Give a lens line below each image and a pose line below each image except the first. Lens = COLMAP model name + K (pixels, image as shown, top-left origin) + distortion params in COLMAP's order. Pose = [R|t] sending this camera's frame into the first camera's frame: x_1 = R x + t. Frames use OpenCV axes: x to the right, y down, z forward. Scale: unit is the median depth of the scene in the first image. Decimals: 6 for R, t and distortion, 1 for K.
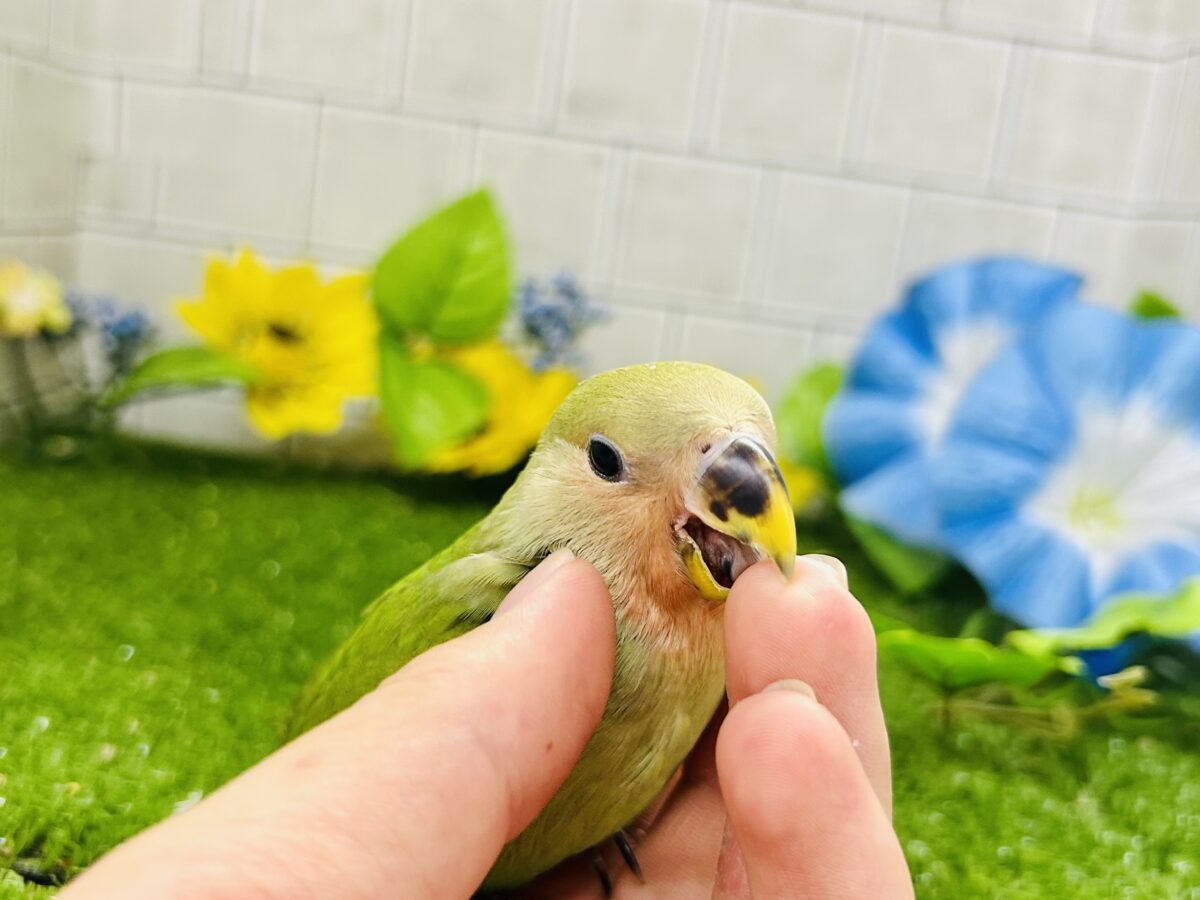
lens RADIAL K [[1335.8, 0, 598.6], [0, 1335.8, 450.9], [0, 0, 1]] dist [0.112697, -0.247161]
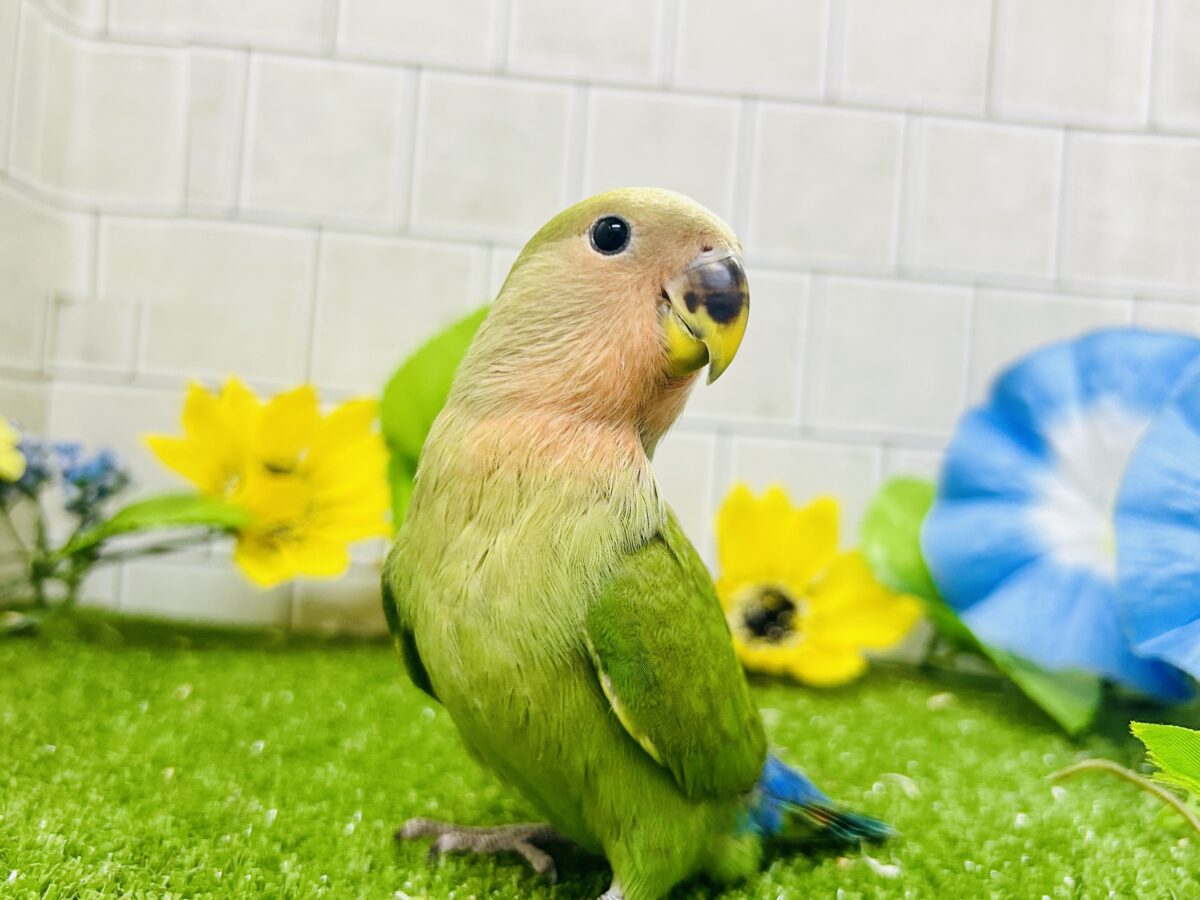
lens RADIAL K [[1166.8, 0, 591.0], [0, 1166.8, 445.5], [0, 0, 1]] dist [0.032081, 0.005500]
pose [[0.998255, -0.057630, 0.012900, -0.045564], [0.059015, 0.981608, -0.181559, 0.042877], [-0.002200, 0.182004, 0.983295, 0.268441]]
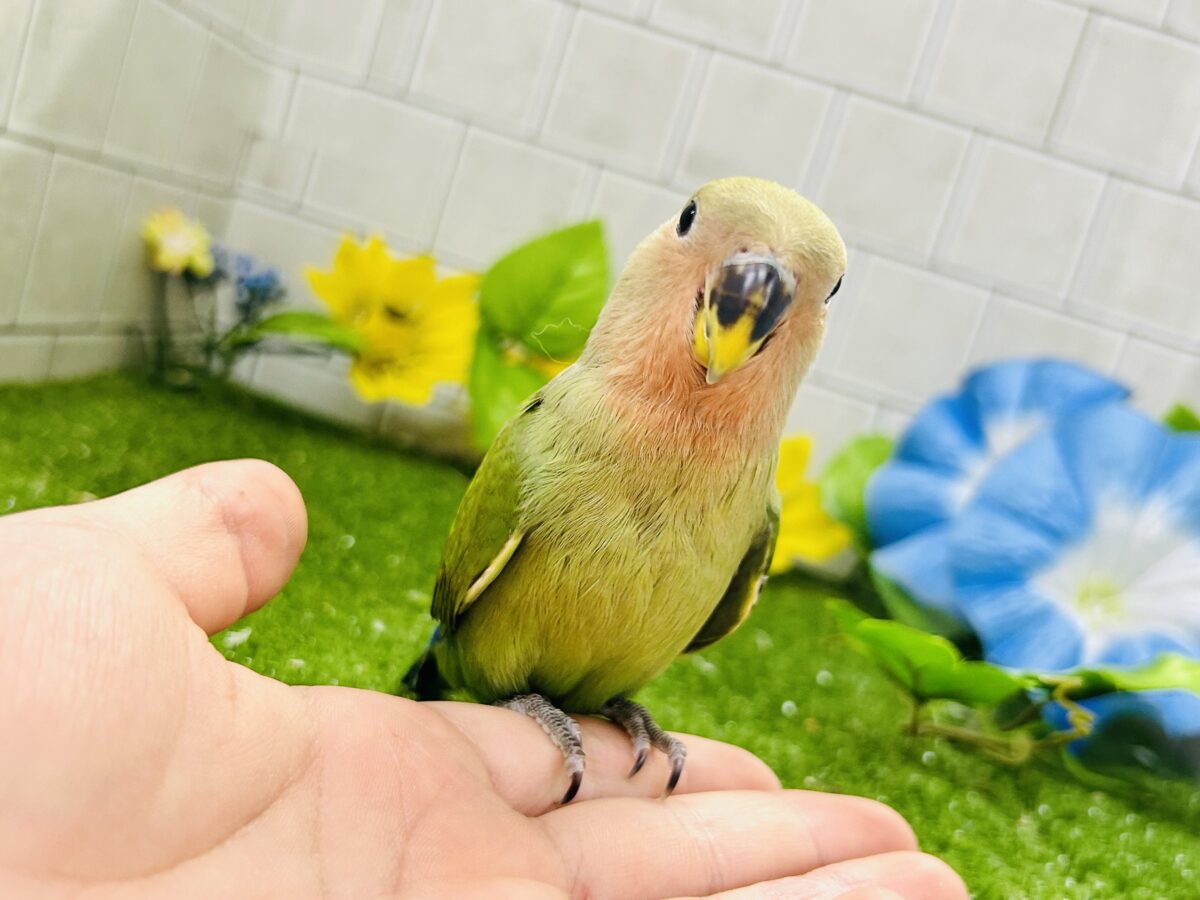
lens RADIAL K [[1319.5, 0, 597.5], [0, 1319.5, 455.2], [0, 0, 1]] dist [0.189451, -0.446297]
pose [[0.980769, 0.182624, -0.068854, 0.025926], [-0.186904, 0.980427, -0.061879, 0.062282], [0.056206, 0.073558, 0.995706, -0.072634]]
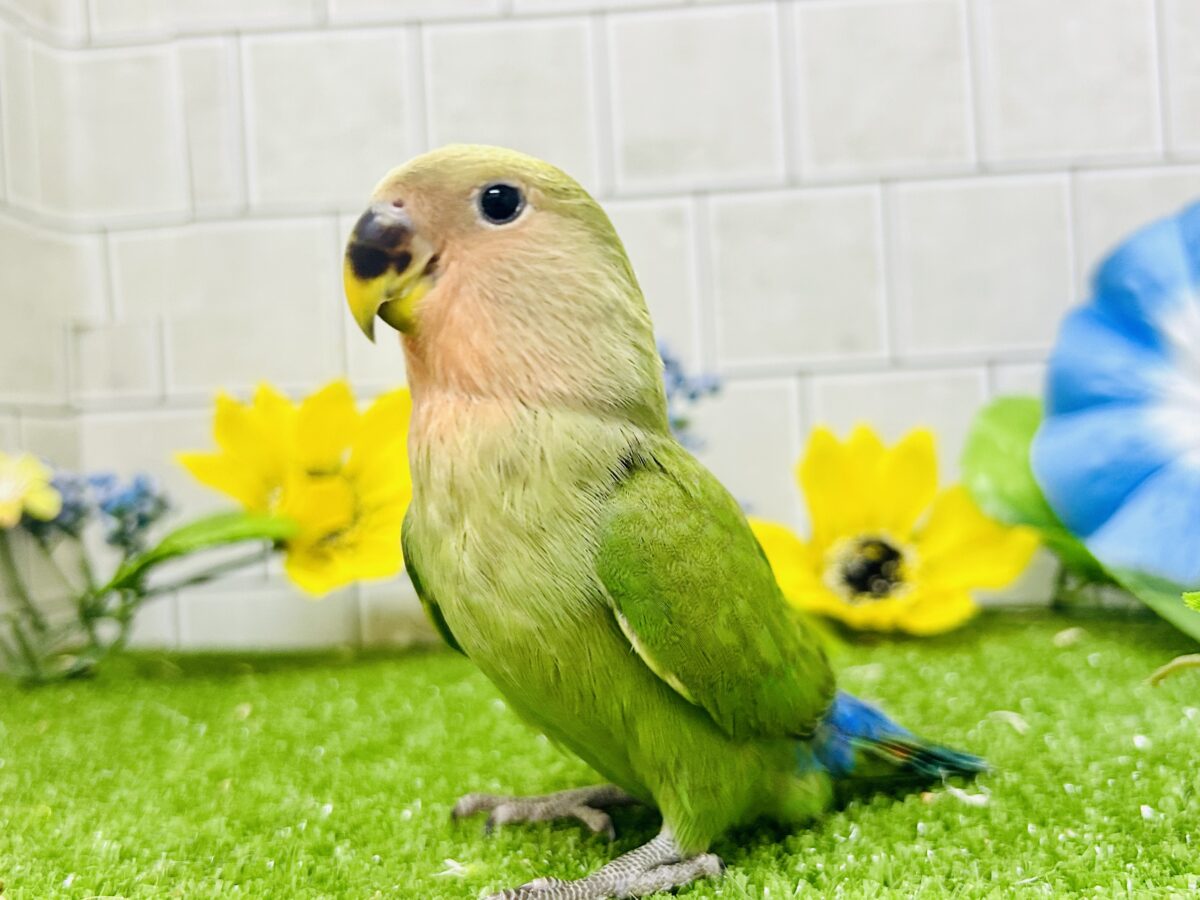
lens RADIAL K [[1335.8, 0, 598.6], [0, 1335.8, 450.9], [0, 0, 1]] dist [0.112697, -0.247161]
pose [[0.979899, -0.184527, -0.075809, -0.010323], [0.168473, 0.968965, -0.180899, 0.069769], [0.106837, 0.164491, 0.980576, 0.234331]]
